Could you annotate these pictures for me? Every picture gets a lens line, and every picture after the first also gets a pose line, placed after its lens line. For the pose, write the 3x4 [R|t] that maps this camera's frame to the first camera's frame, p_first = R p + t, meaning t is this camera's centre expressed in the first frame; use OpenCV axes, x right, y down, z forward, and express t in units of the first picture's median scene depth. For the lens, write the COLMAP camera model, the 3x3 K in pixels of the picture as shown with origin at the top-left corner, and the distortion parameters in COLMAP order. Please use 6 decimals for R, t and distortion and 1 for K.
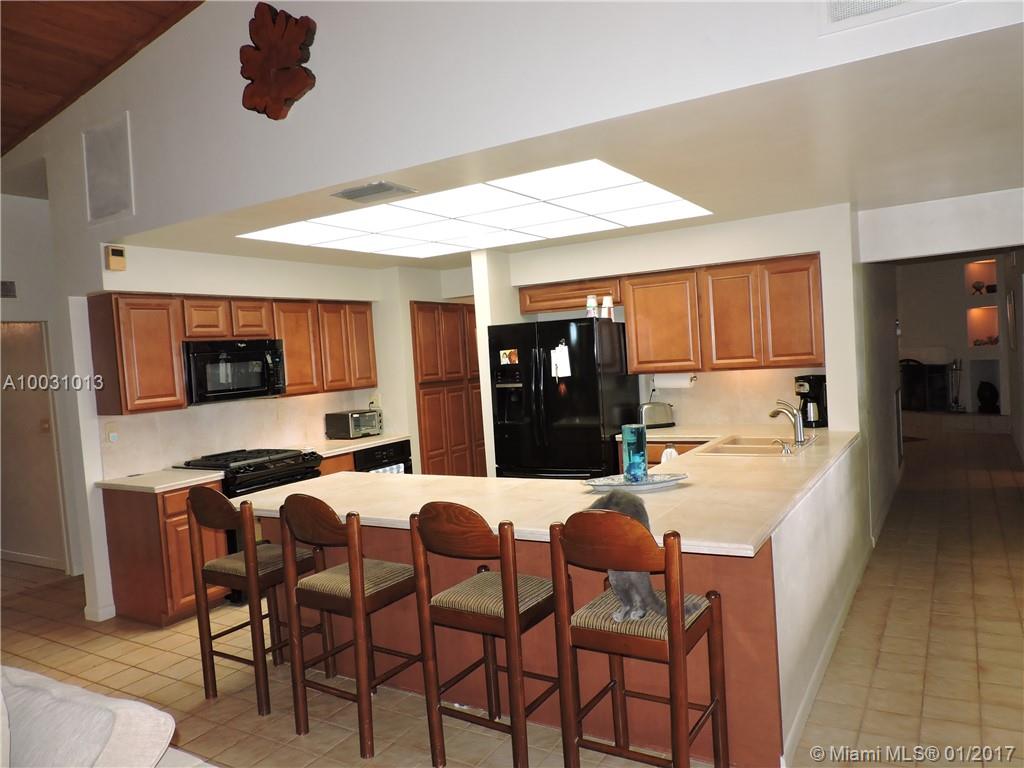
lens RADIAL K [[735.8, 0, 514.3], [0, 735.8, 382.0], [0, 0, 1]] dist [-0.000781, -0.004871]
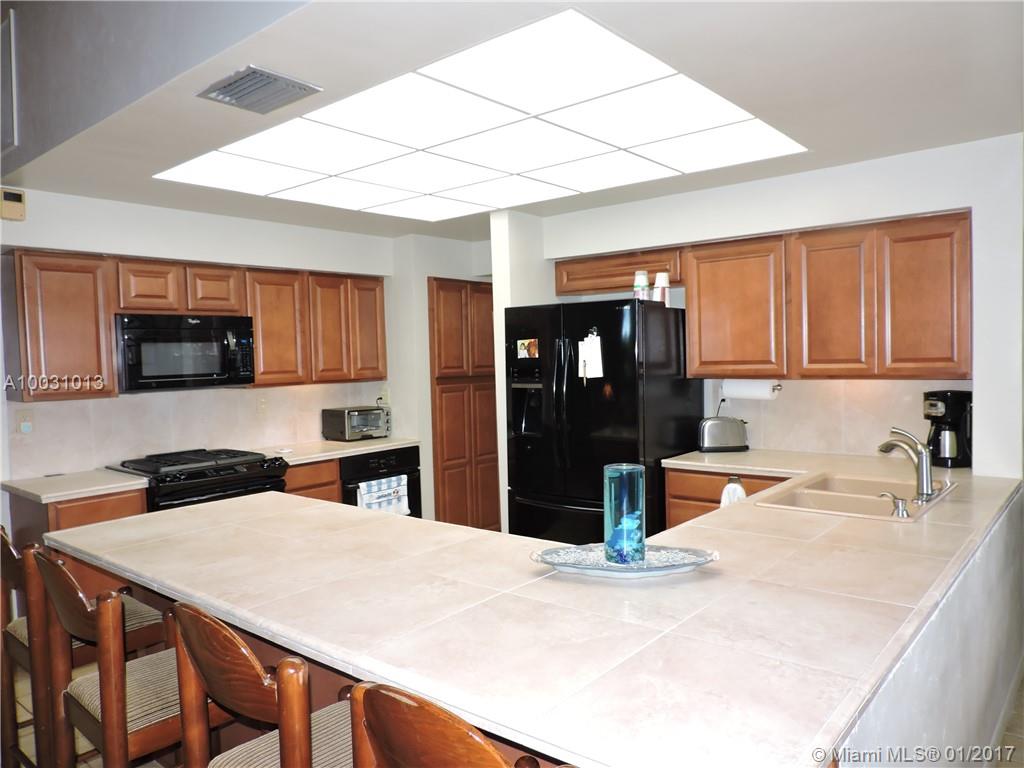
lens RADIAL K [[735.8, 0, 513.6], [0, 735.8, 383.4], [0, 0, 1]] dist [-0.000781, -0.004871]
pose [[0.987750, 0.044654, -0.149519, 0.097979], [-0.043273, 0.998985, 0.012483, -0.007188], [0.149924, -0.005860, 0.988680, 0.244564]]
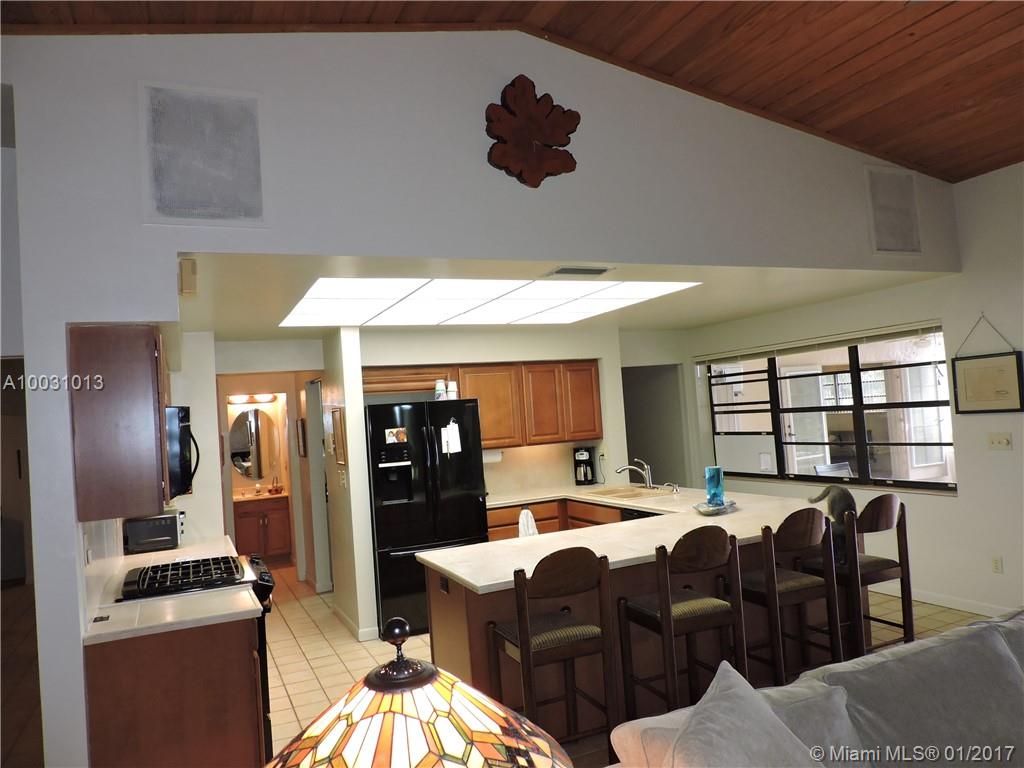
lens RADIAL K [[735.8, 0, 514.8], [0, 735.8, 388.9], [0, 0, 1]] dist [-0.000781, -0.004871]
pose [[0.567097, 0.051745, 0.822024, -0.765375], [0.066119, 0.991944, -0.108056, 0.022530], [-0.820993, 0.115630, 0.559107, 0.310288]]
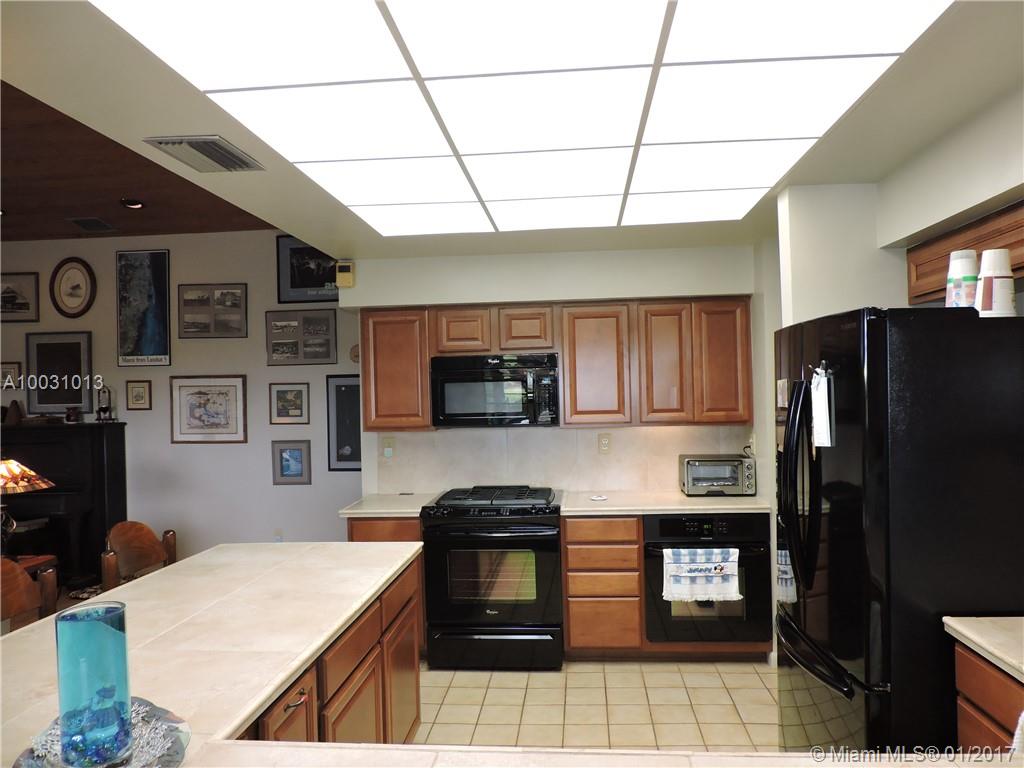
lens RADIAL K [[735.8, 0, 516.1], [0, 735.8, 391.4], [0, 0, 1]] dist [-0.000781, -0.004871]
pose [[0.441941, 0.056332, -0.895274, 0.375819], [-0.039219, 0.998285, 0.043454, -0.051956], [0.896186, 0.015907, 0.443393, 0.634661]]
